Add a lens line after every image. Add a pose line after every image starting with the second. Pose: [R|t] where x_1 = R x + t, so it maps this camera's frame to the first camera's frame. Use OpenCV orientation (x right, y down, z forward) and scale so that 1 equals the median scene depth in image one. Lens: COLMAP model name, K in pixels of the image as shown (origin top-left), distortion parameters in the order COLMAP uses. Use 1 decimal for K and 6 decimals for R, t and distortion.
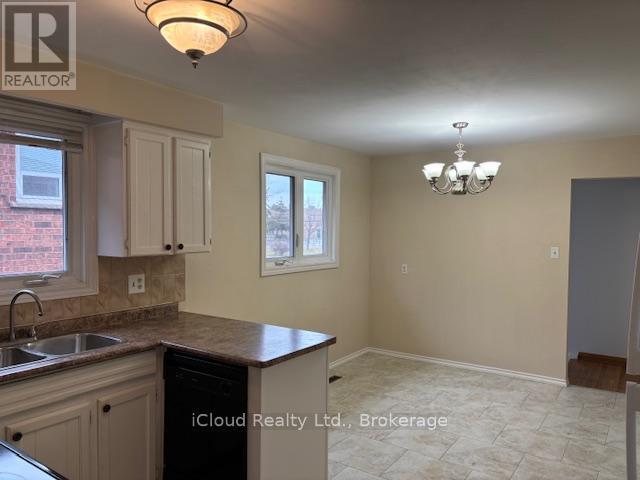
lens RADIAL K [[475.7, 0, 320.0], [0, 475.7, 240.0], [0, 0, 1]] dist [-0.000507, -0.001060]
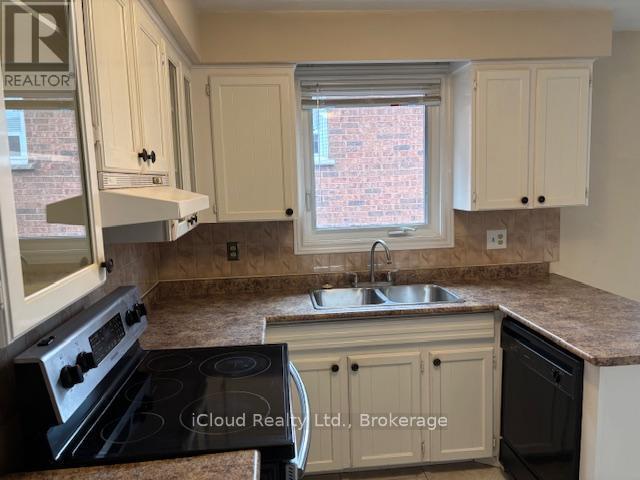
lens RADIAL K [[475.7, 0, 320.0], [0, 475.7, 240.0], [0, 0, 1]] dist [-0.000507, -0.001060]
pose [[0.647119, 0.064919, -0.759620, 0.114172], [0.016039, 0.994988, 0.098697, -0.004562], [0.762221, -0.076052, 0.642834, 0.155349]]
